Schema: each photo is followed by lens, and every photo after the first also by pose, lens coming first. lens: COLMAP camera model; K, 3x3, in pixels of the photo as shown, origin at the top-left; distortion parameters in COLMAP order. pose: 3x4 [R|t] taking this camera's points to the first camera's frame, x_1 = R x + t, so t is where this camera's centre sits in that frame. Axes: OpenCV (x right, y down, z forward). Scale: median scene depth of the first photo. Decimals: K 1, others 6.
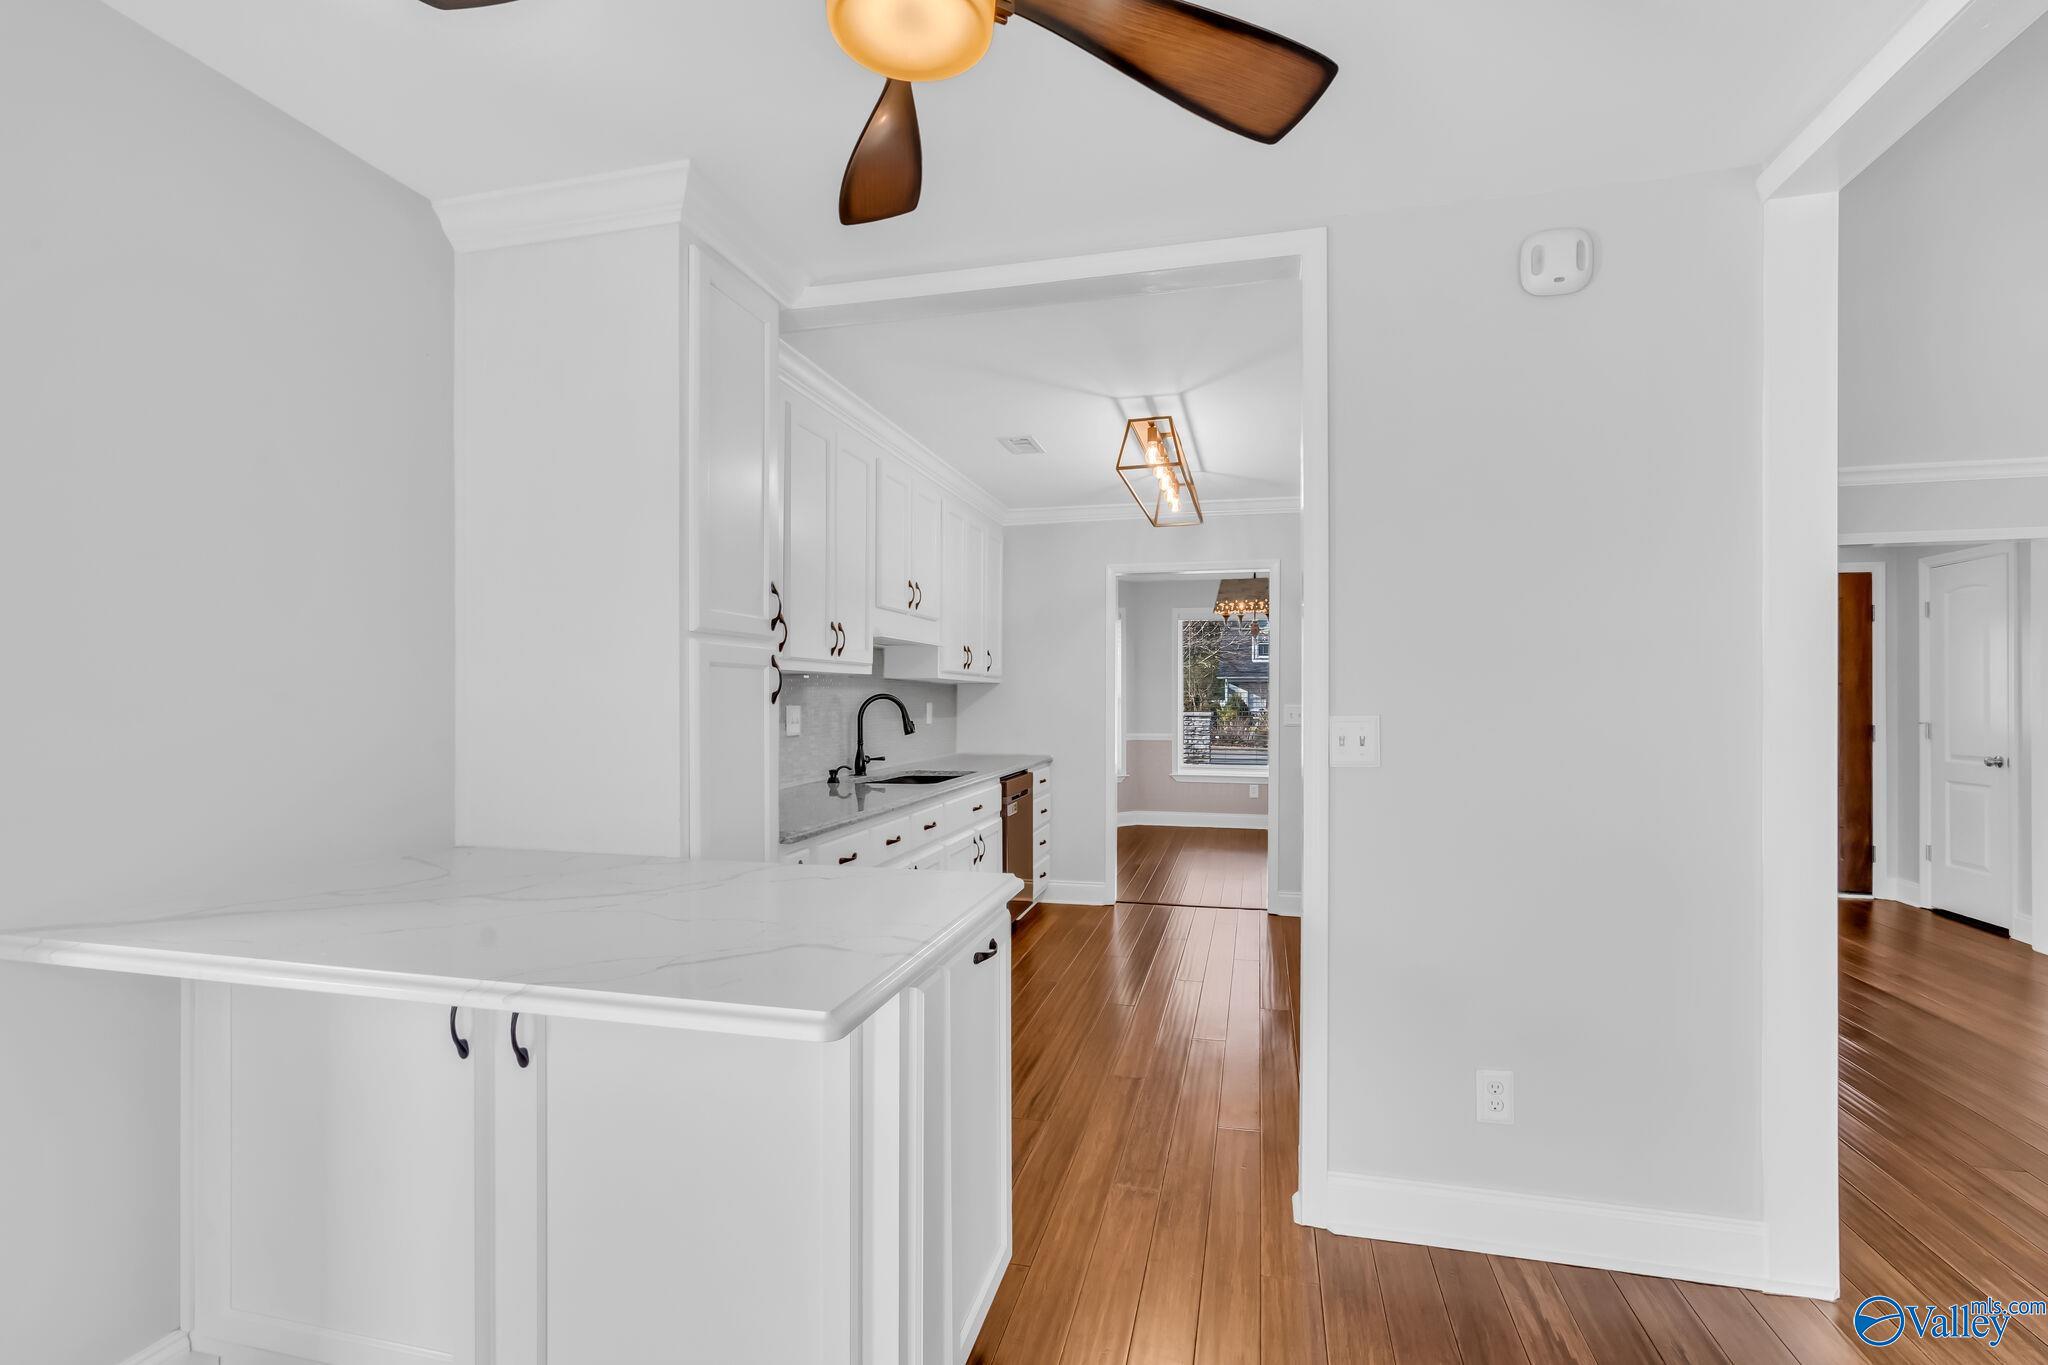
lens RADIAL K [[943.0, 0, 1018.8], [0, 943.0, 700.3], [0, 0, 1]] dist [-0.004684, 0.003852]
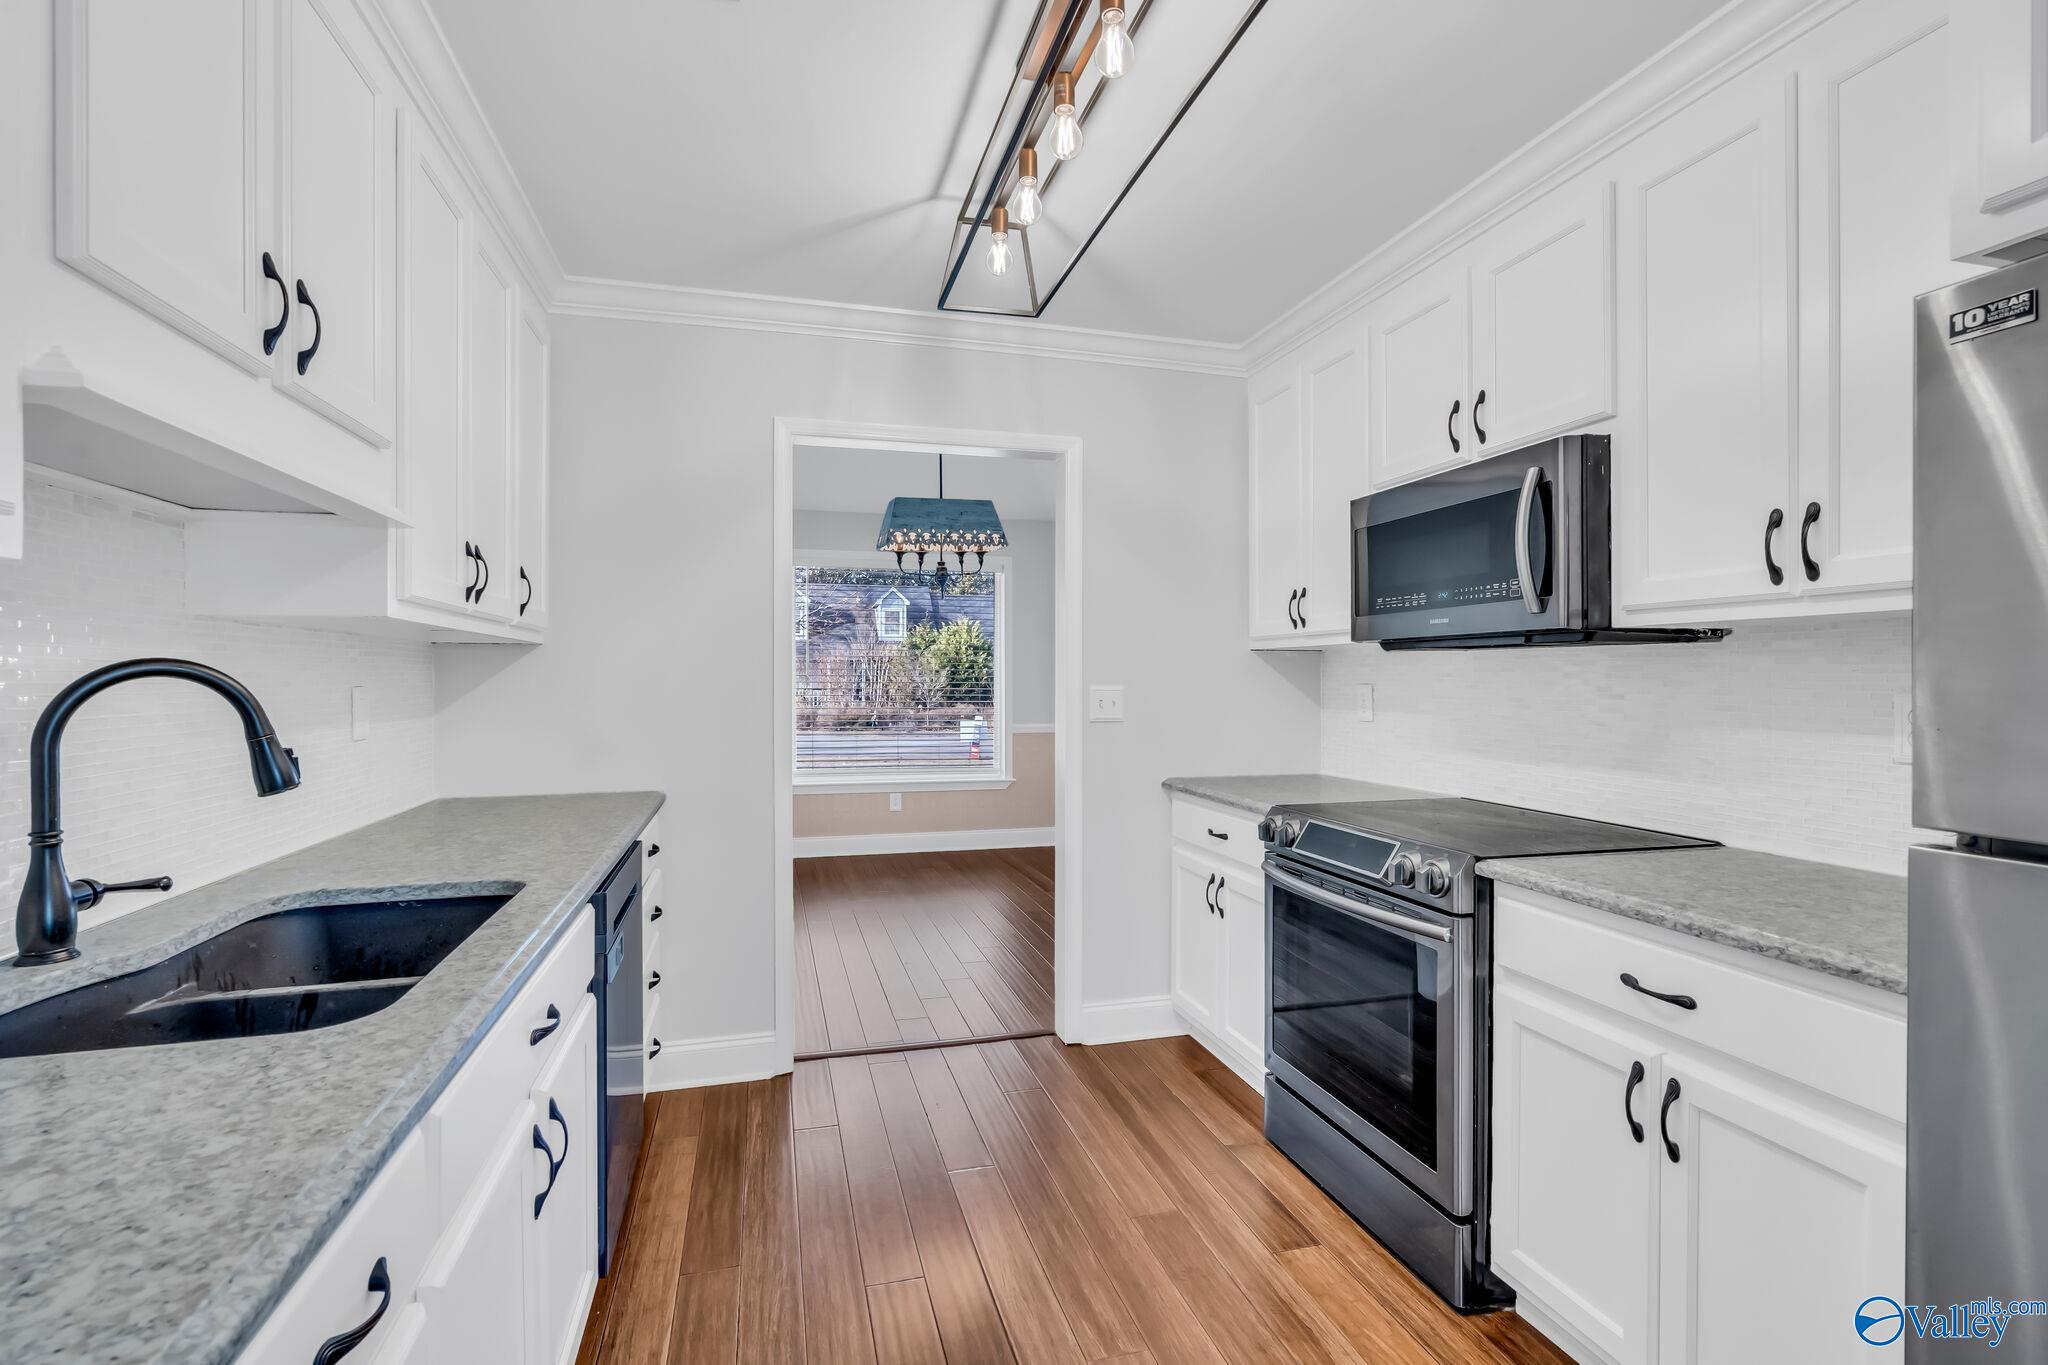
lens RADIAL K [[943.0, 0, 1010.8], [0, 943.0, 677.3], [0, 0, 1]] dist [-0.004684, 0.003852]
pose [[0.876683, -0.003222, 0.481057, -0.054142], [0.004530, 0.999989, -0.001557, 0.000464], [-0.481047, 0.003544, 0.876688, 0.614278]]
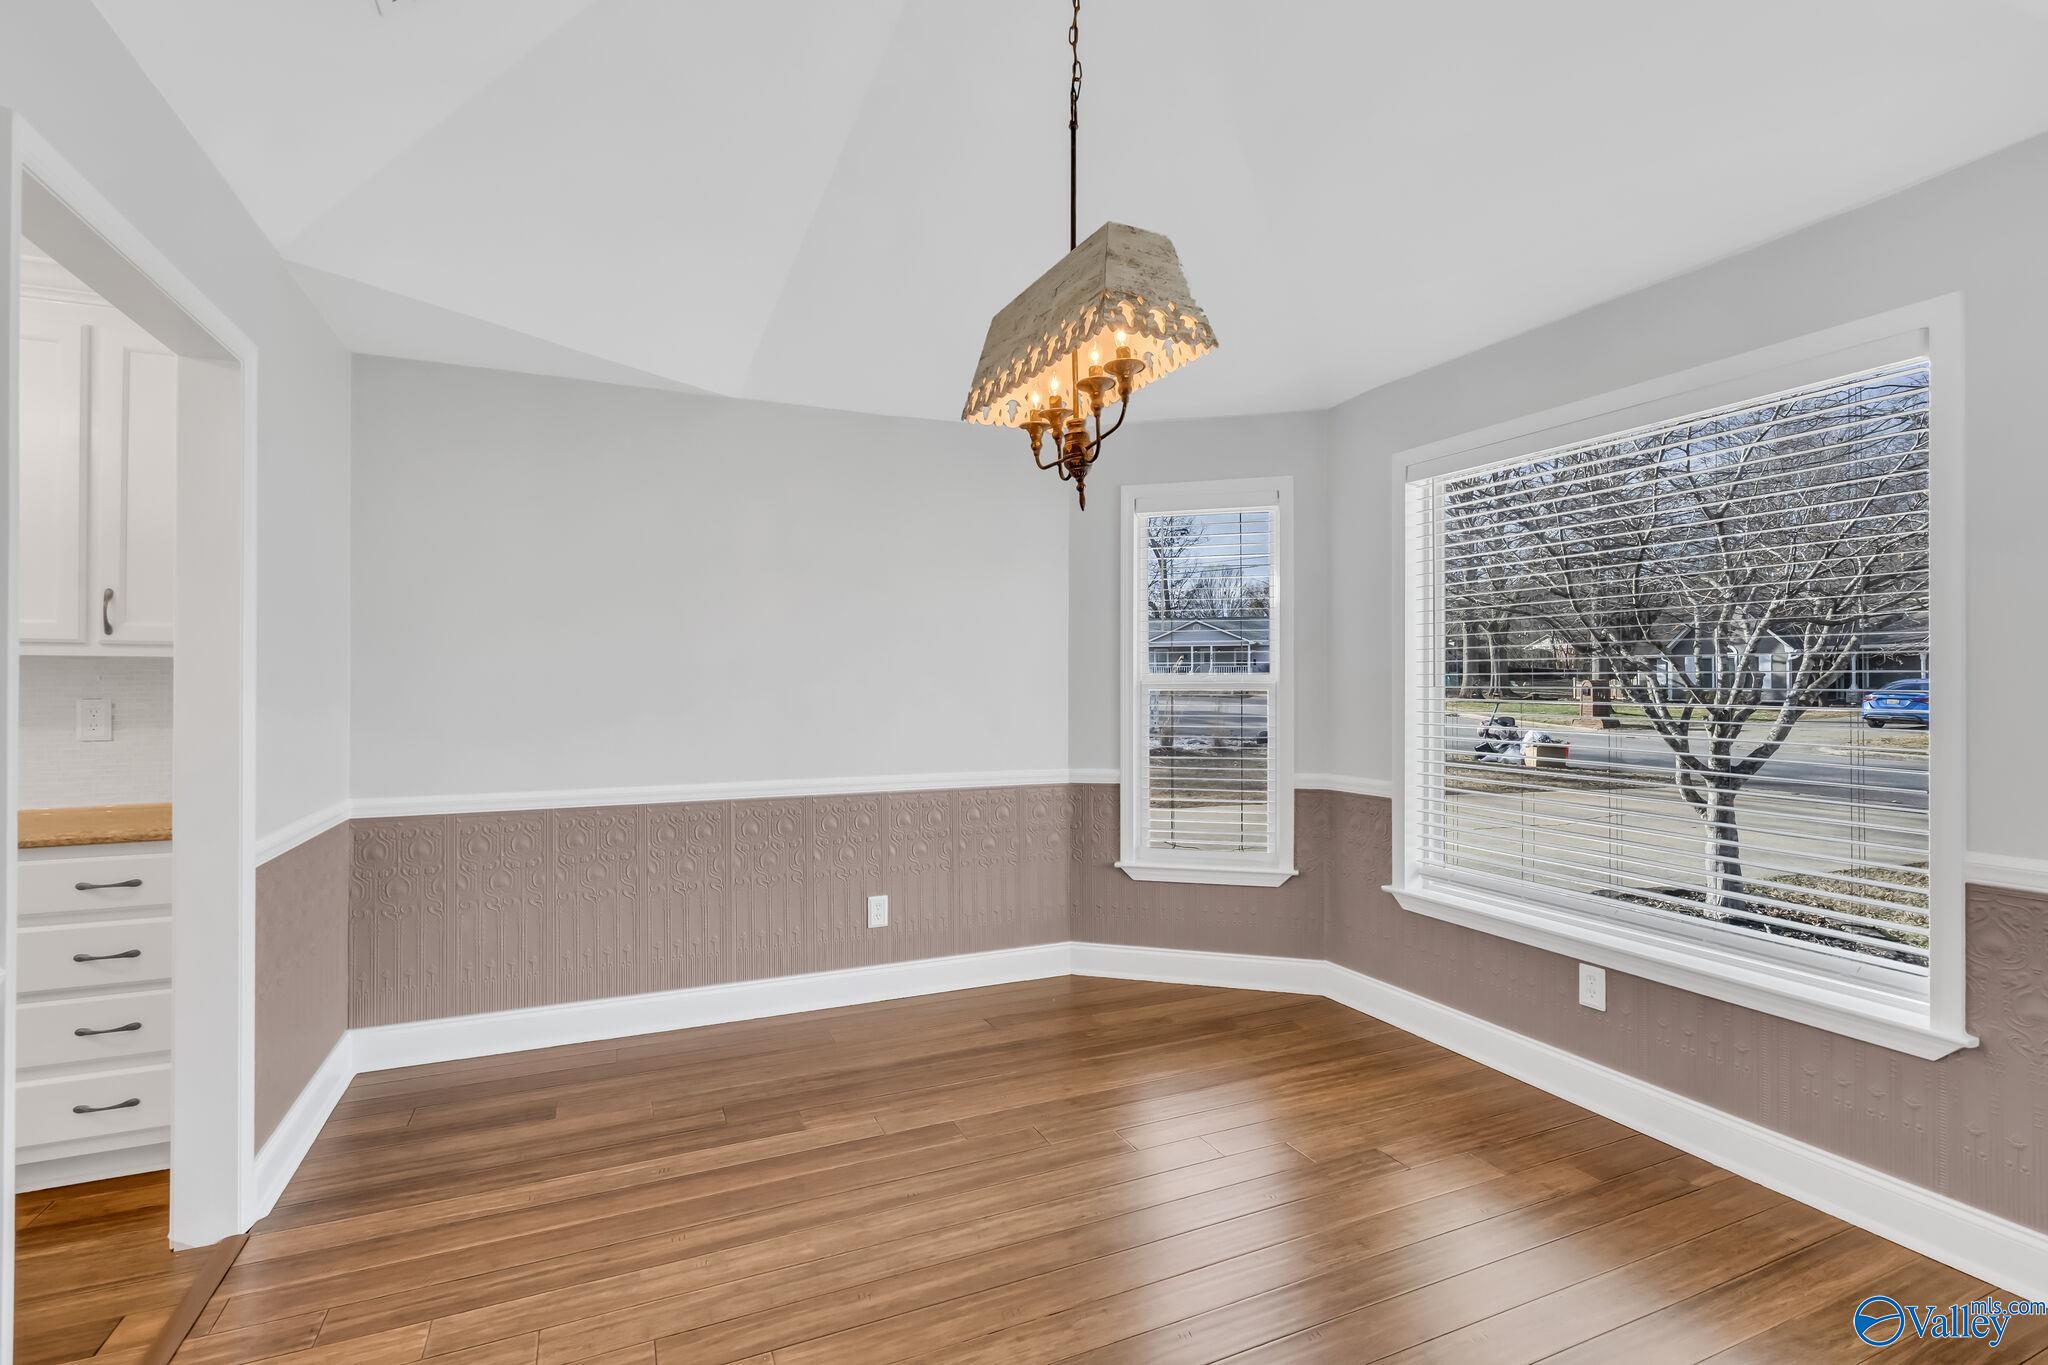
lens RADIAL K [[943.0, 0, 1008.0], [0, 943.0, 684.5], [0, 0, 1]] dist [-0.004684, 0.003852]
pose [[0.612476, -0.004831, -0.790475, 0.754482], [0.000185, 0.999982, -0.005967, -0.003927], [0.790489, 0.003509, 0.612466, 1.309903]]
